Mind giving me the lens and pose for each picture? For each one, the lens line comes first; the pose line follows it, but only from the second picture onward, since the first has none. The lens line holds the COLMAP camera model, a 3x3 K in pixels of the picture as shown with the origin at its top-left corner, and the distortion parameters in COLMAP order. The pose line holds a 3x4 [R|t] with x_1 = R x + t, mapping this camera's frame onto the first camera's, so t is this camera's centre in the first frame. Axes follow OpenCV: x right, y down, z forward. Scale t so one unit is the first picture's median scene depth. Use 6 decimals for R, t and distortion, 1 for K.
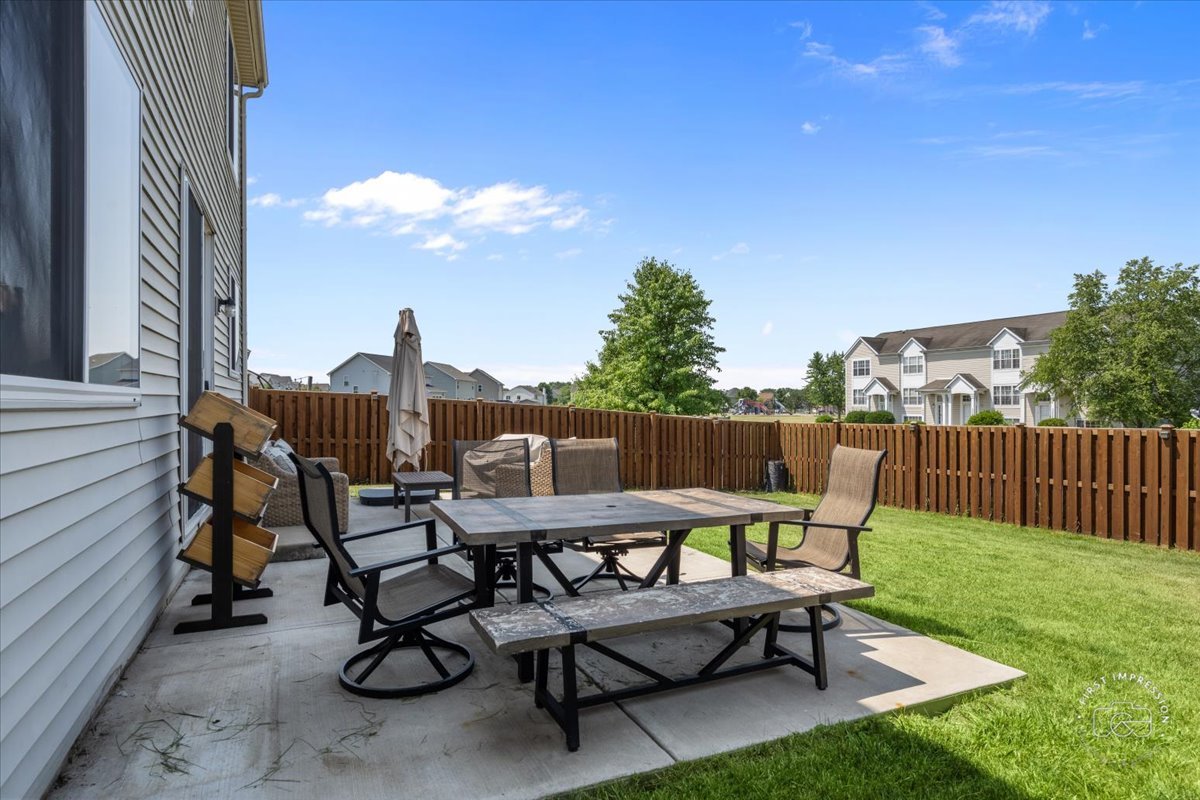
lens RADIAL K [[624.9, 0, 600.0], [0, 624.9, 400.0], [0, 0, 1]] dist [0.000490, 0.000043]
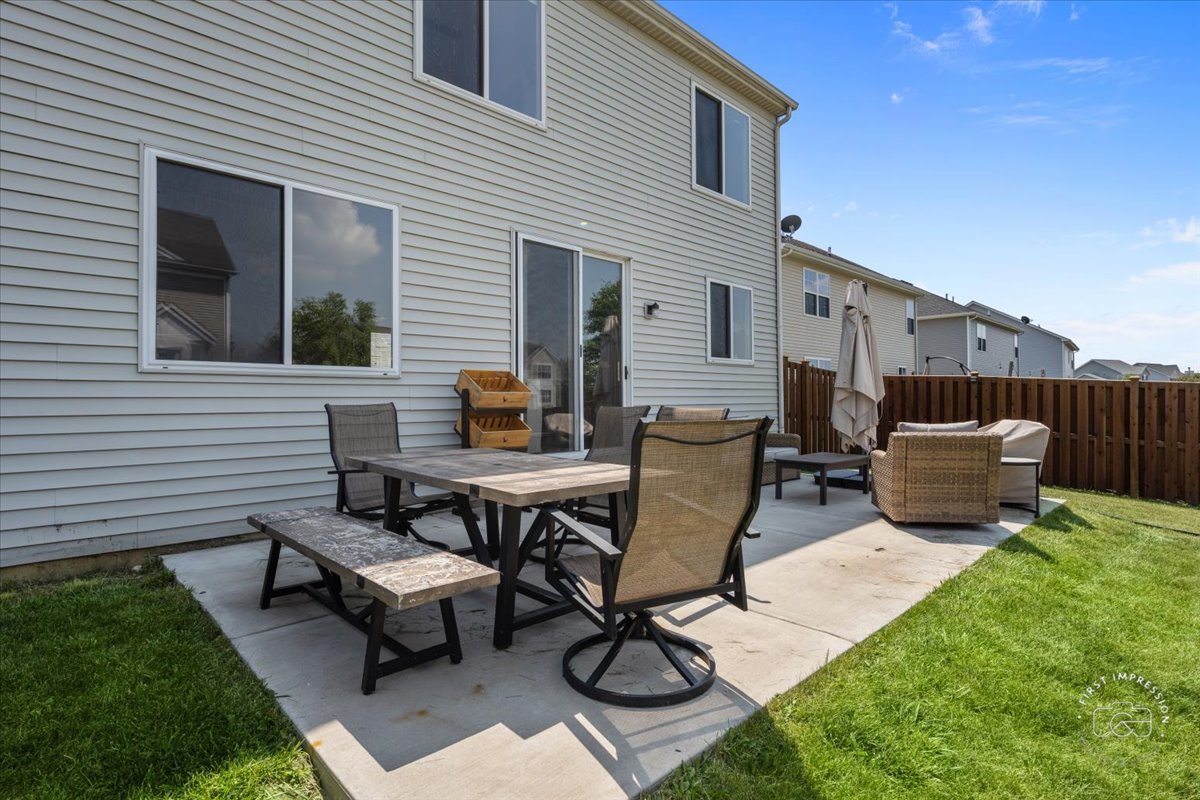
lens RADIAL K [[624.9, 0, 600.0], [0, 624.9, 400.0], [0, 0, 1]] dist [0.000490, 0.000043]
pose [[0.327744, -0.007140, -0.944740, 0.929375], [0.011292, 0.999930, -0.003640, 0.072702], [0.944699, -0.009475, 0.327802, 0.793106]]
